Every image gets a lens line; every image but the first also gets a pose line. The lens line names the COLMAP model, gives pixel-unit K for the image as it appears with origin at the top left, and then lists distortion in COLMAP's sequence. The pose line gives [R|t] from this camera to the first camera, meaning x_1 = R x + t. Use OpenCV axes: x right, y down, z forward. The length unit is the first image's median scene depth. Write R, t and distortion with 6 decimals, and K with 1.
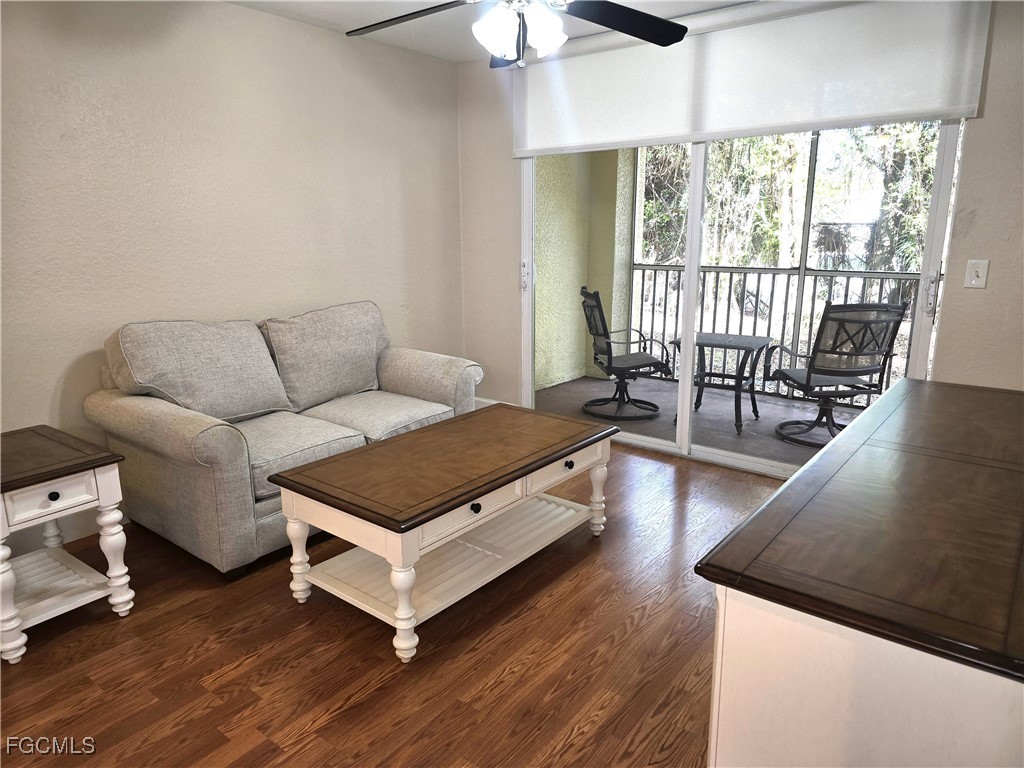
lens RADIAL K [[688.6, 0, 519.0], [0, 688.6, 380.8], [0, 0, 1]] dist [0.003590, -0.003360]
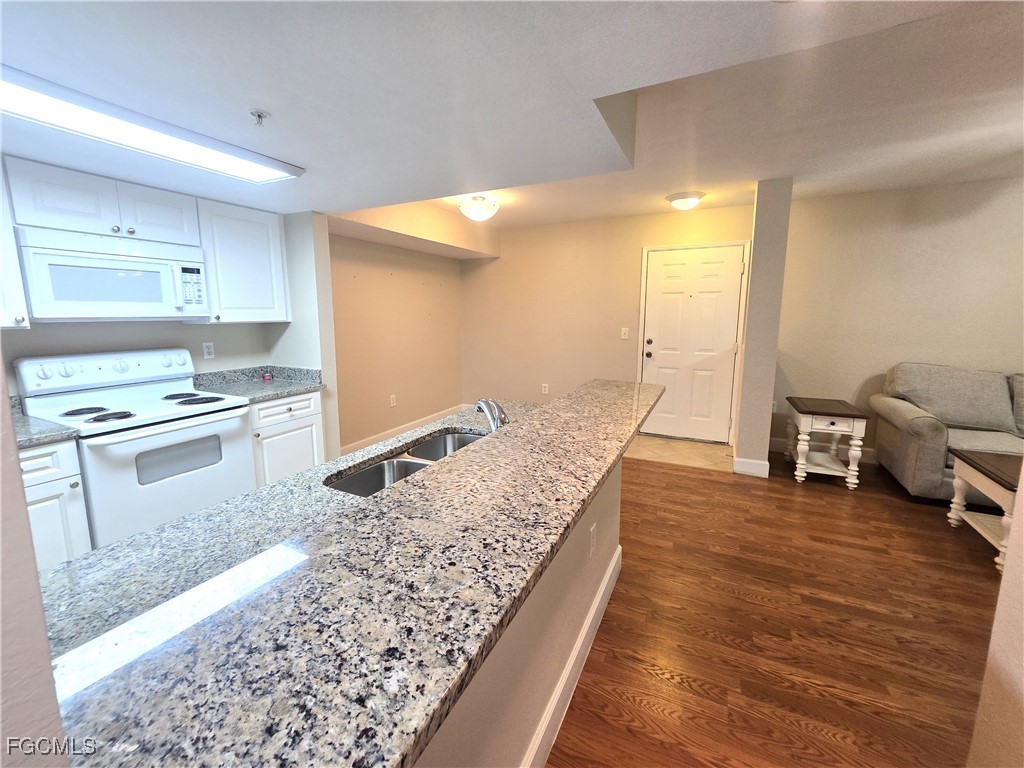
lens RADIAL K [[422.2, 0, 510.7], [0, 422.2, 374.0], [0, 0, 1]] dist [0.000462, -0.000024]
pose [[0.192580, 0.145725, -0.970400, 0.467409], [-0.214509, 0.971246, 0.103282, 0.077608], [0.957548, 0.188269, 0.218302, -0.396077]]
